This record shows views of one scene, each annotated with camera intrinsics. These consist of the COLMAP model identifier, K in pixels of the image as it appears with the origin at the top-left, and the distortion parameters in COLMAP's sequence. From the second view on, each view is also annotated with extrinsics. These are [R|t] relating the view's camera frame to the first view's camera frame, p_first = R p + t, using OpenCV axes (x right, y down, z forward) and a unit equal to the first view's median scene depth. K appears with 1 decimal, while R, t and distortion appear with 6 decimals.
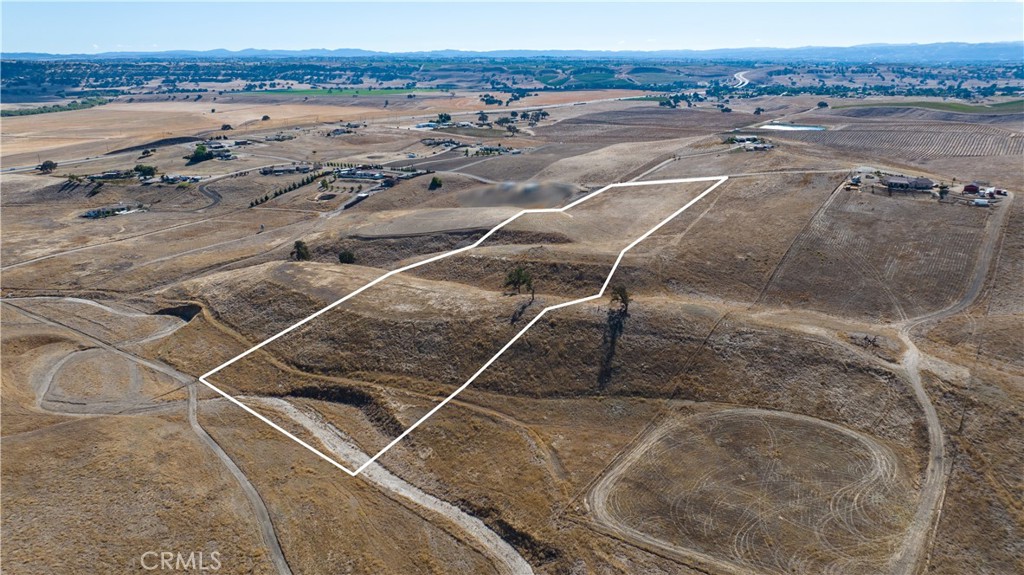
lens RADIAL K [[712.3, 0, 511.3], [0, 712.3, 287.8], [0, 0, 1]] dist [-0.035597, 0.037979]
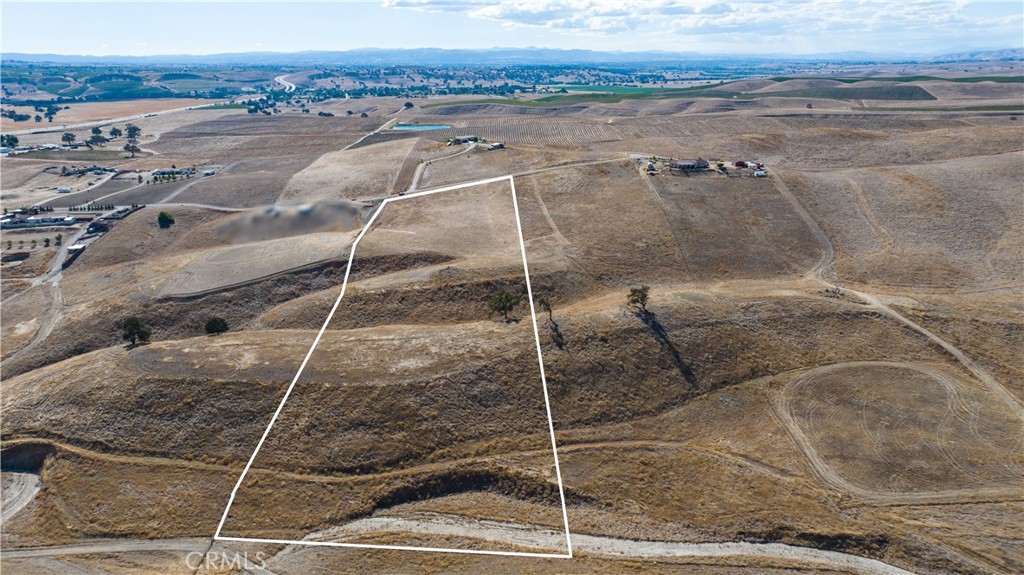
lens RADIAL K [[712.3, 0, 510.7], [0, 712.3, 296.4], [0, 0, 1]] dist [-0.035597, 0.037979]
pose [[0.801085, -0.187984, 0.568265, -0.530242], [0.185061, 0.980672, 0.063529, -0.082323], [-0.569224, 0.054272, 0.820390, 0.265442]]
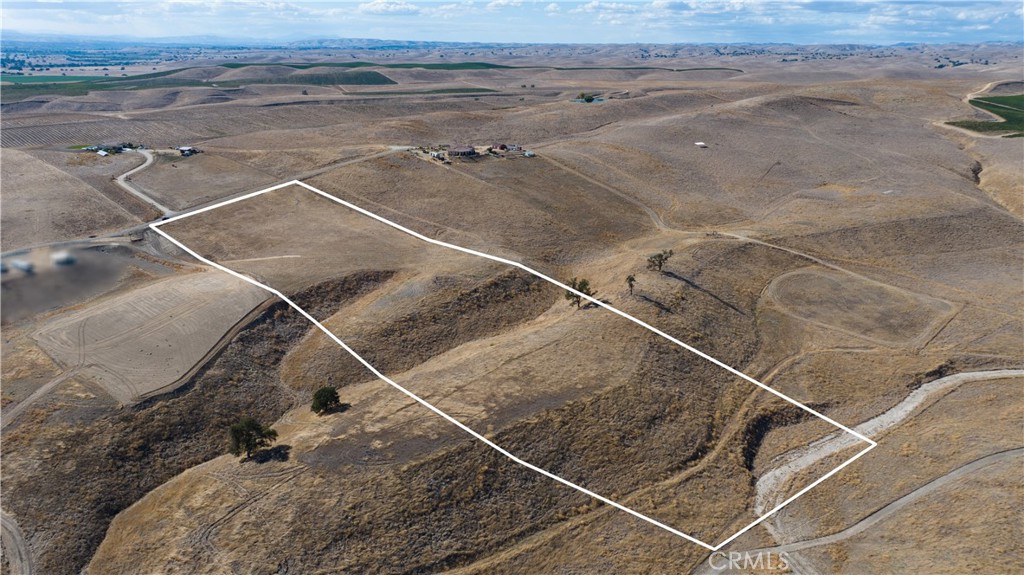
lens RADIAL K [[755.3, 0, 512.7], [0, 755.3, 287.0], [0, 0, 1]] dist [-0.014068, 0.002793]
pose [[0.127783, -0.291156, 0.948103, -1.005456], [0.286483, 0.926028, 0.245765, -0.306409], [-0.949526, 0.240210, 0.201742, 0.938628]]
